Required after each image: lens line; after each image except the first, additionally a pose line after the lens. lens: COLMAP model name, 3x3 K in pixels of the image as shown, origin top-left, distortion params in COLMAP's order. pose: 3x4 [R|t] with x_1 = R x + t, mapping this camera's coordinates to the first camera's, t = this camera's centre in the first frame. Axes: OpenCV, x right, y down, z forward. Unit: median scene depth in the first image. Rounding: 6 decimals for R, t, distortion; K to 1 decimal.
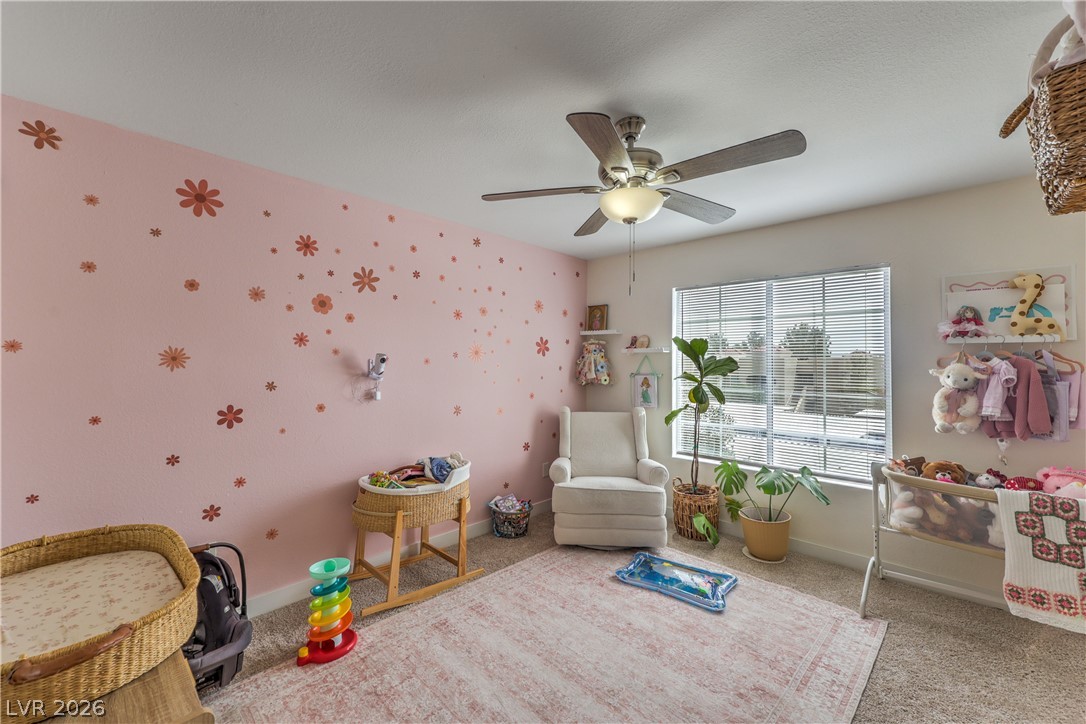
lens RADIAL K [[428.4, 0, 542.7], [0, 428.4, 352.3], [0, 0, 1]] dist [0.000437, 0.000167]
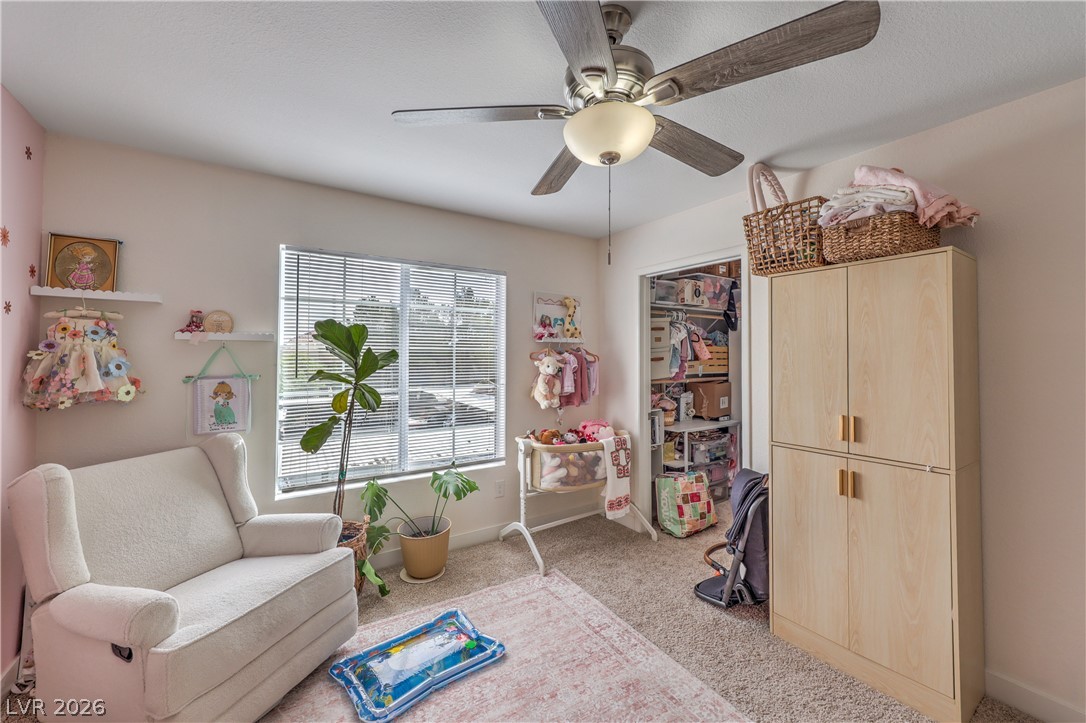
lens RADIAL K [[428.4, 0, 542.7], [0, 428.4, 351.8], [0, 0, 1]] dist [0.000437, 0.000167]
pose [[0.249907, 0.007572, 0.968240, -0.354216], [-0.019889, 0.999799, -0.002686, 0.015182], [-0.968065, -0.018586, 0.250008, 0.673706]]
